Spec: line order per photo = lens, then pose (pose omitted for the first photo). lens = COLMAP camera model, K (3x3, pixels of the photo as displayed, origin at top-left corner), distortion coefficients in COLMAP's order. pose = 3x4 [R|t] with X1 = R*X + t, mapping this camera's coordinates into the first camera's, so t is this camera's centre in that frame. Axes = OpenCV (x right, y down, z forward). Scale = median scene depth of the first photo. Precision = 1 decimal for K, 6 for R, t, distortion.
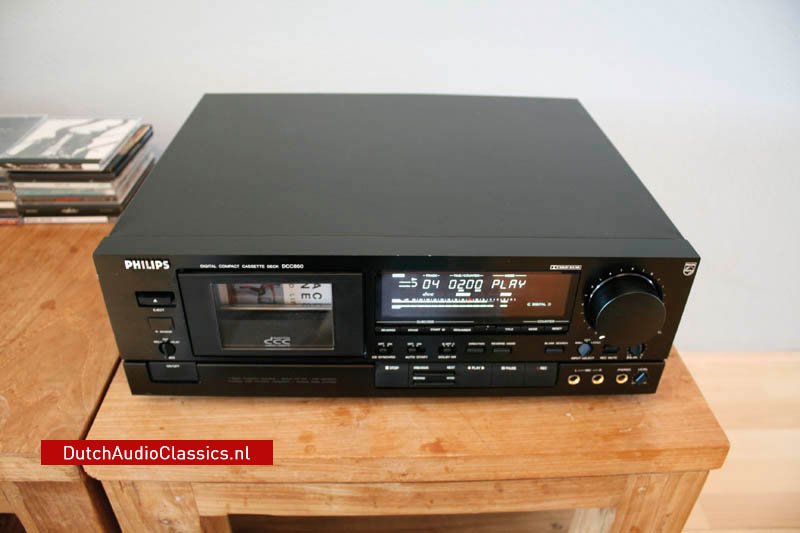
lens RADIAL K [[646.9, 0, 392.6], [0, 646.9, 260.5], [0, 0, 1]] dist [-0.162918, 0.103584]
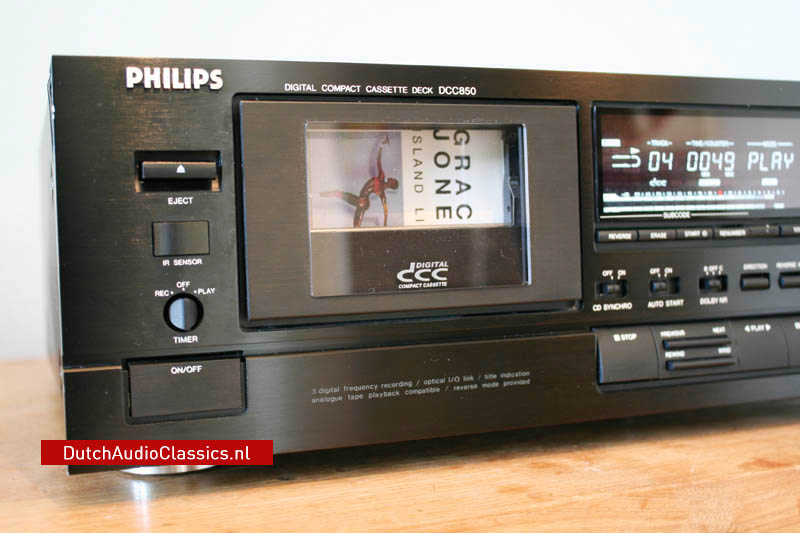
lens RADIAL K [[999.0, 0, 391.5], [0, 999.0, 265.1], [0, 0, 1]] dist [-0.068546, 0.000000]
pose [[0.943419, -0.055458, 0.326934, -0.439883], [0.217159, 0.848419, -0.482729, 0.469347], [-0.250606, 0.526413, 0.812457, 0.388435]]
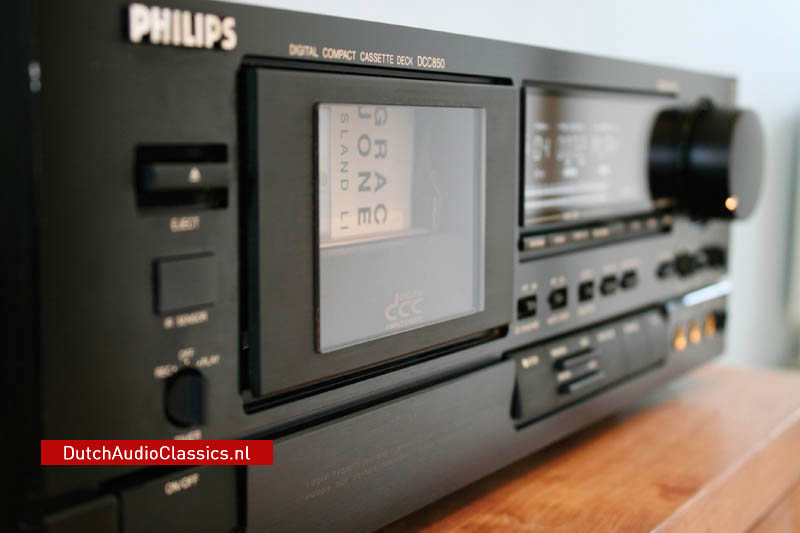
lens RADIAL K [[1225.7, 0, 398.3], [0, 1225.7, 269.3], [0, 0, 1]] dist [-0.015230, 0.000000]
pose [[0.549208, -0.107148, 0.828788, -0.741115], [0.451160, 0.872818, -0.186127, 0.231245], [-0.703438, 0.476139, 0.527699, 0.616996]]
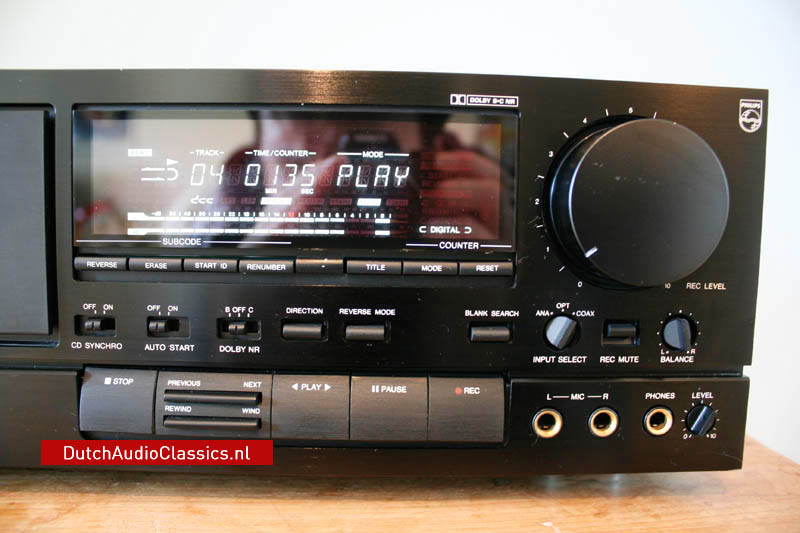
lens RADIAL K [[646.9, 0, 404.9], [0, 646.9, 269.7], [0, 0, 1]] dist [-0.162918, 0.103584]
pose [[0.999839, -0.001369, 0.017909, 0.190216], [0.009634, 0.882406, -0.470391, 0.309114], [-0.015159, 0.470488, 0.882276, 0.603233]]
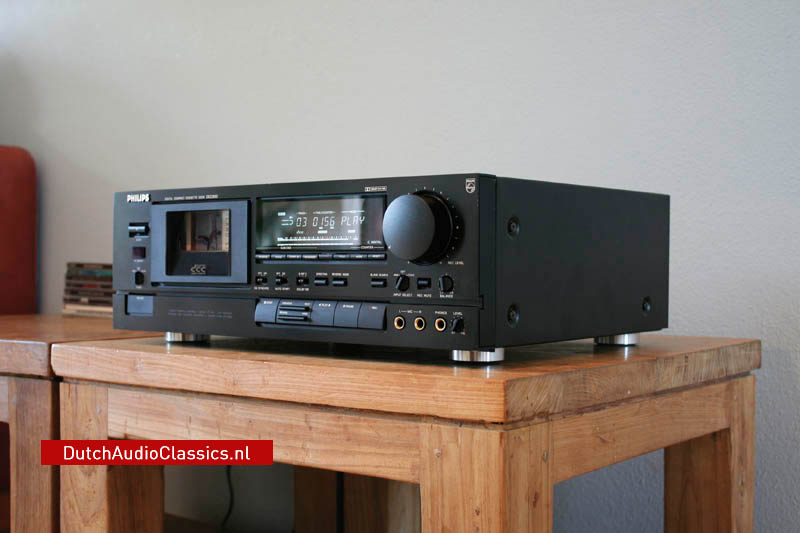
lens RADIAL K [[1154.6, 0, 400.8], [0, 1154.6, 266.3], [0, 0, 1]] dist [-0.045197, 0.000000]
pose [[0.780134, -0.012654, -0.625485, 1.481755], [-0.331537, 0.839500, -0.430493, 0.929468], [0.530542, 0.543213, 0.650727, -0.231017]]
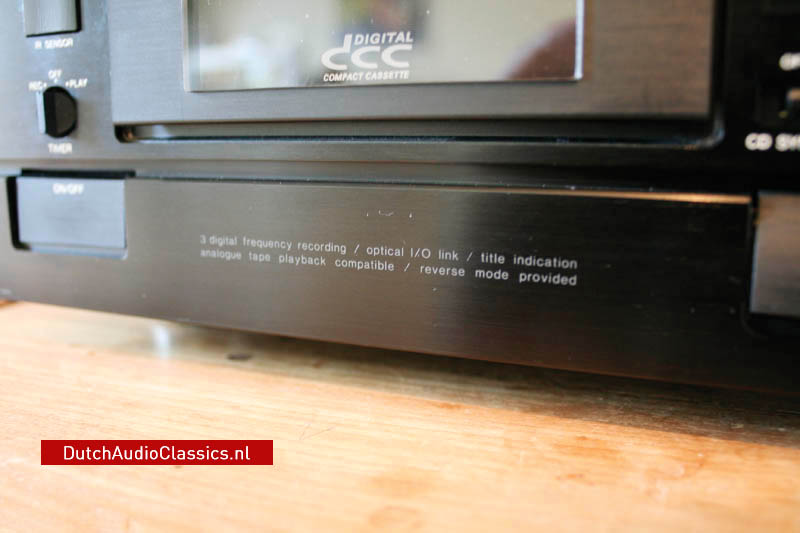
lens RADIAL K [[775.1, 0, 381.7], [0, 775.1, 273.3], [0, 0, 1]] dist [-0.111927, 0.000000]
pose [[0.905811, 0.057183, -0.419806, -0.034948], [-0.215504, 0.915282, -0.340318, 0.310127], [0.364781, 0.398733, 0.841396, 0.760056]]
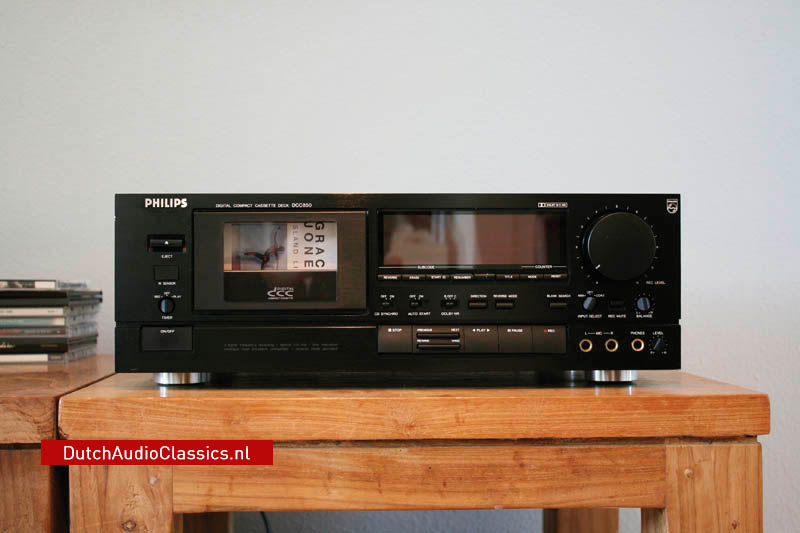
lens RADIAL K [[1139.2, 0, 397.8], [0, 1139.2, 264.0], [0, 0, 1]] dist [-0.040364, 0.000000]
pose [[0.999582, -0.021361, 0.019483, -0.028938], [0.028586, 0.831104, -0.555381, 1.071997], [-0.004329, 0.555706, 0.831368, -0.507675]]
